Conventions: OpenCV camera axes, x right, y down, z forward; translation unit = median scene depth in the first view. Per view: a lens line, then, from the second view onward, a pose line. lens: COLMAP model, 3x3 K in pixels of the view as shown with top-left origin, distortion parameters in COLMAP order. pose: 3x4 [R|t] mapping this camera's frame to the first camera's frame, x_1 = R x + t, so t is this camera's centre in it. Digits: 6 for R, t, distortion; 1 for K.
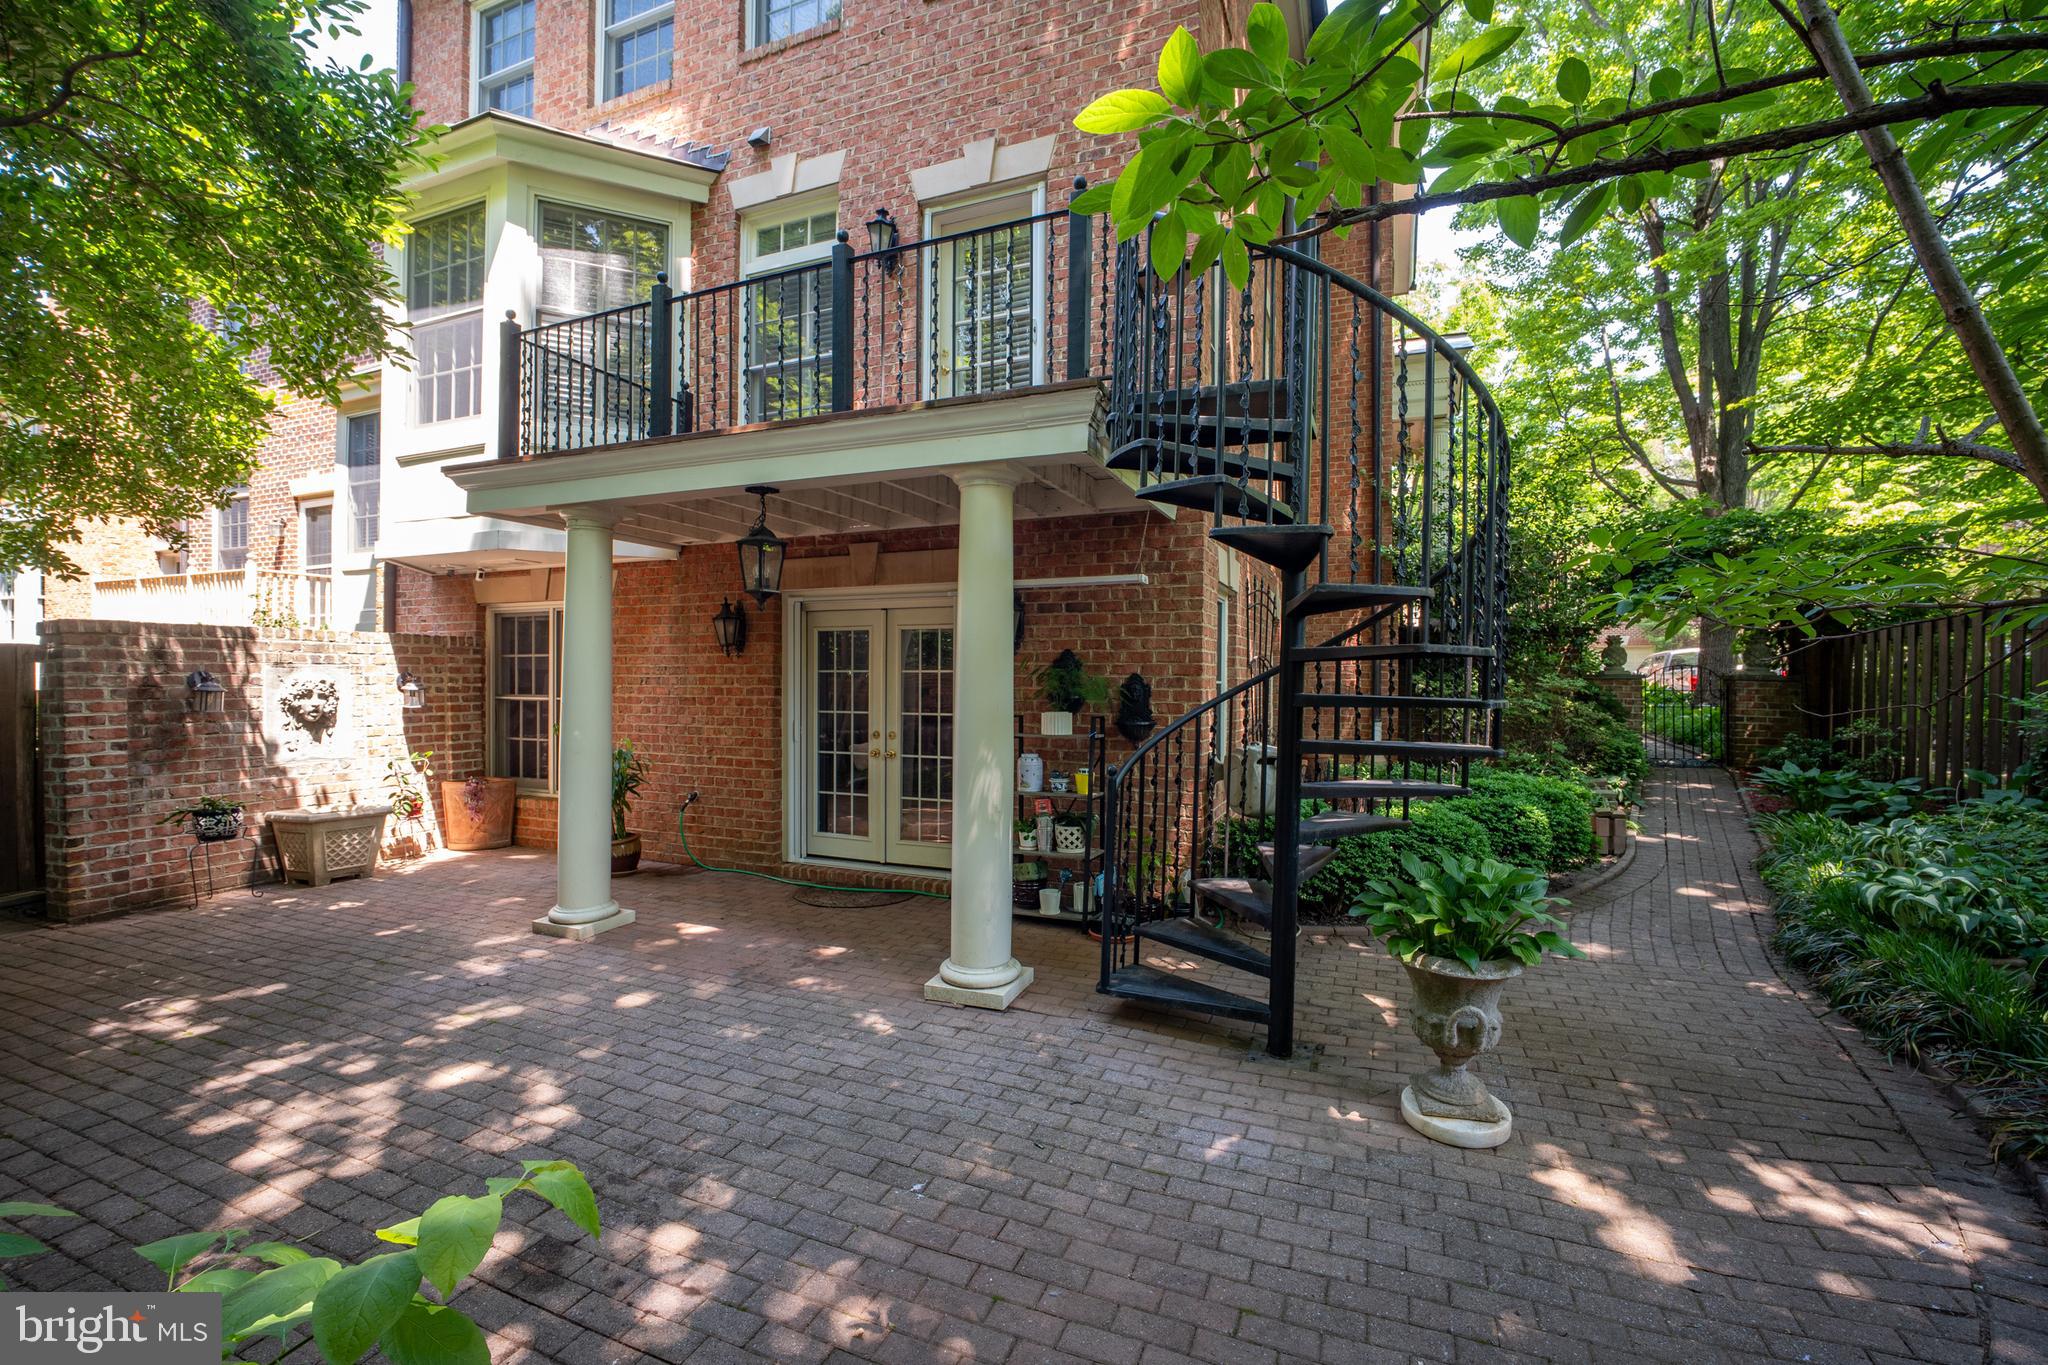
lens RADIAL K [[863.5, 0, 1028.1], [0, 863.5, 680.4], [0, 0, 1]] dist [-0.039029, 0.016261]
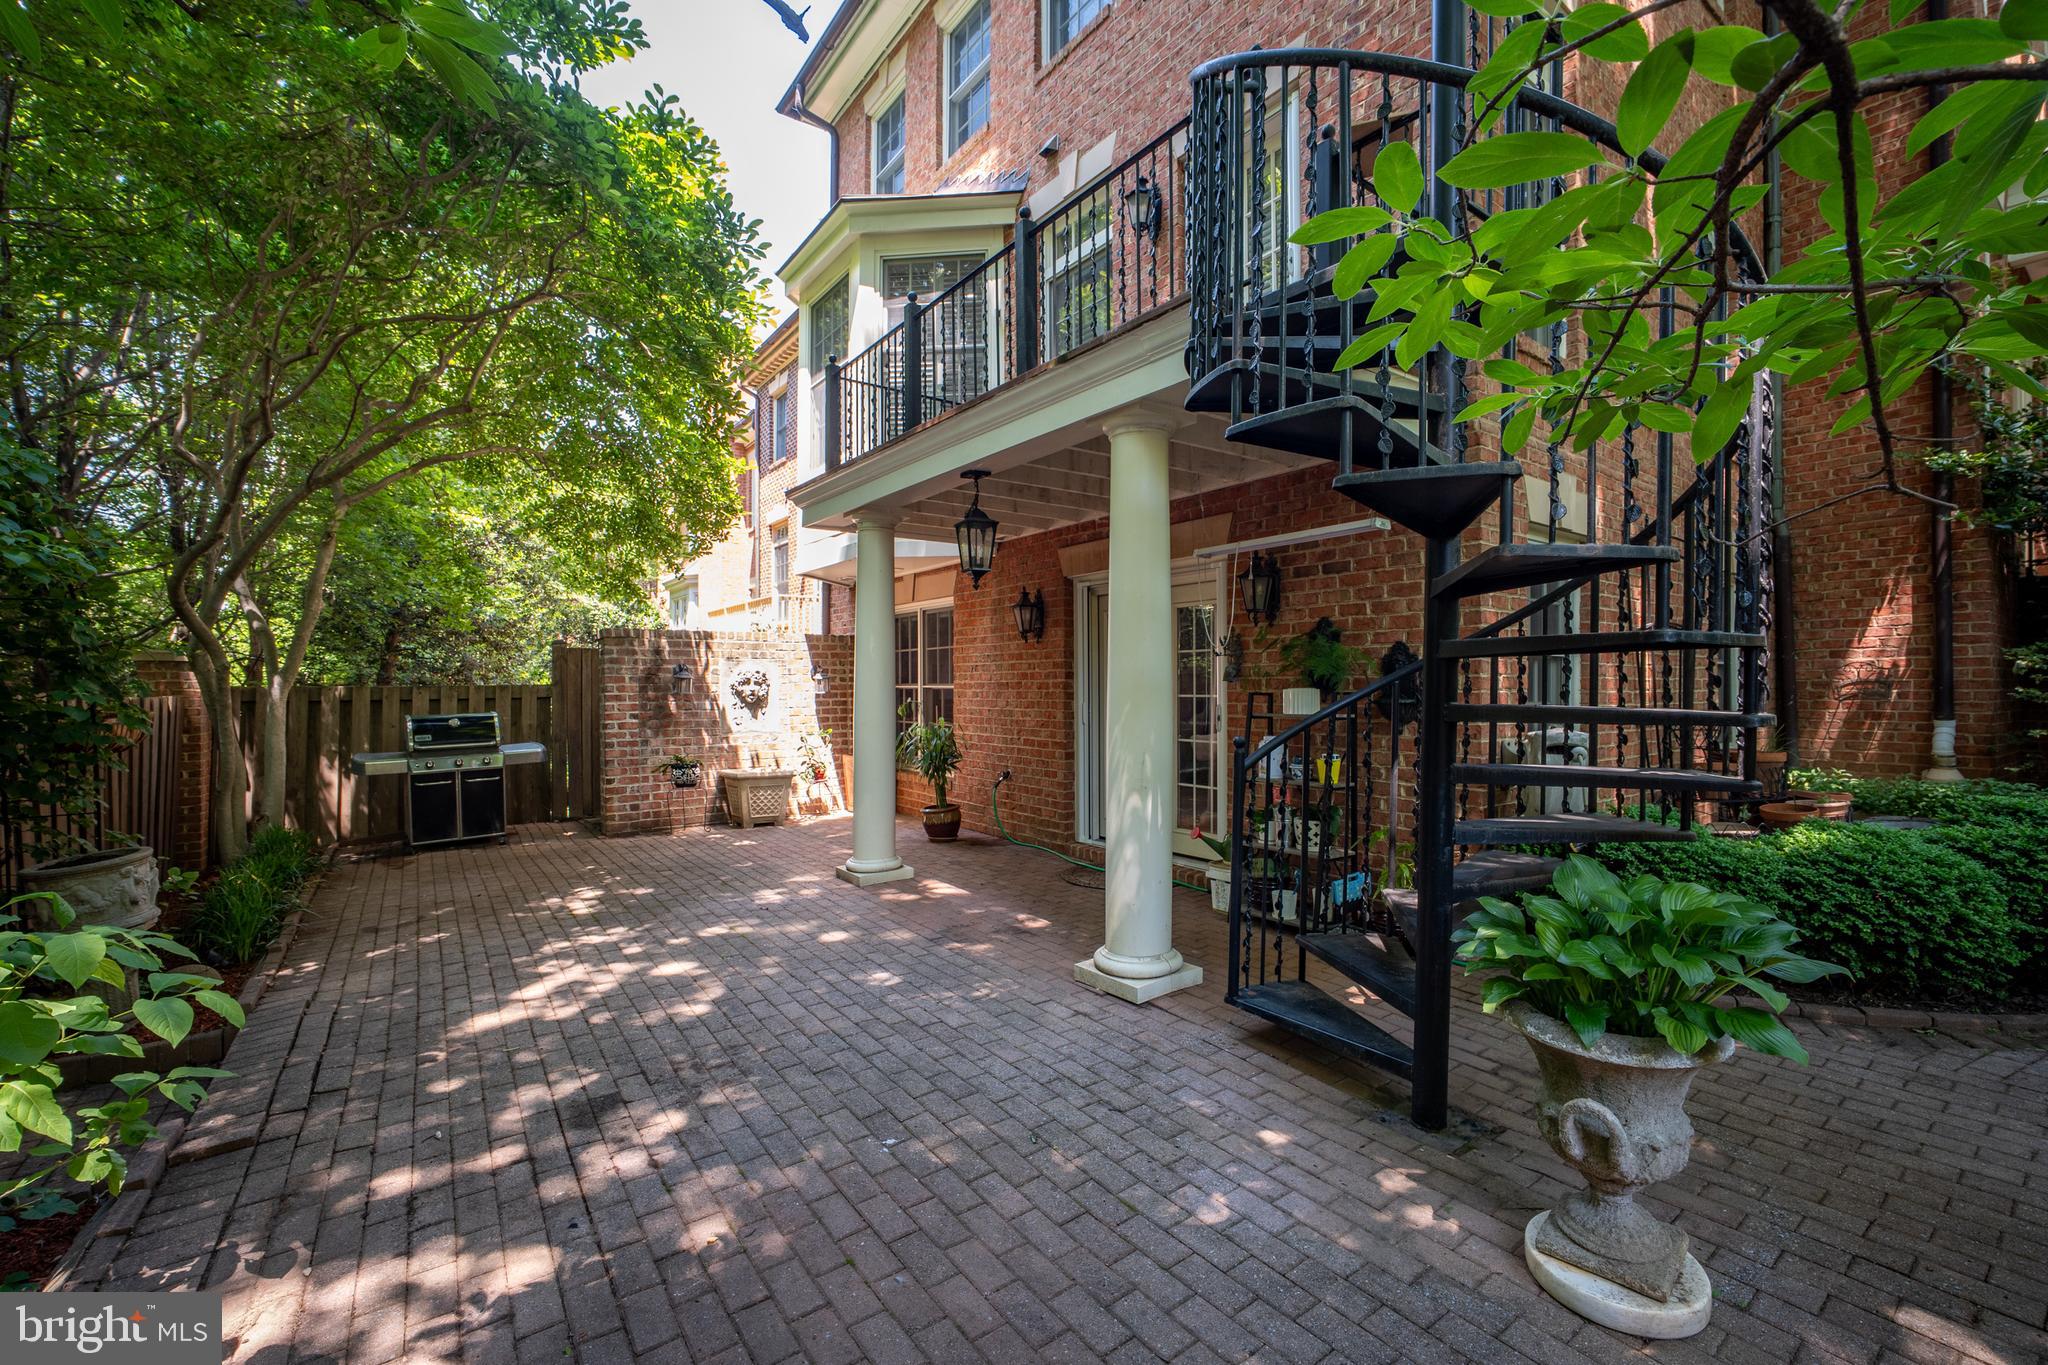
lens RADIAL K [[863.5, 0, 1028.1], [0, 863.5, 680.4], [0, 0, 1]] dist [-0.039029, 0.016261]
pose [[0.851133, -0.009776, -0.524860, 0.221660], [0.005813, 0.999941, -0.009198, 0.030337], [0.524918, 0.004778, 0.851139, 0.102324]]
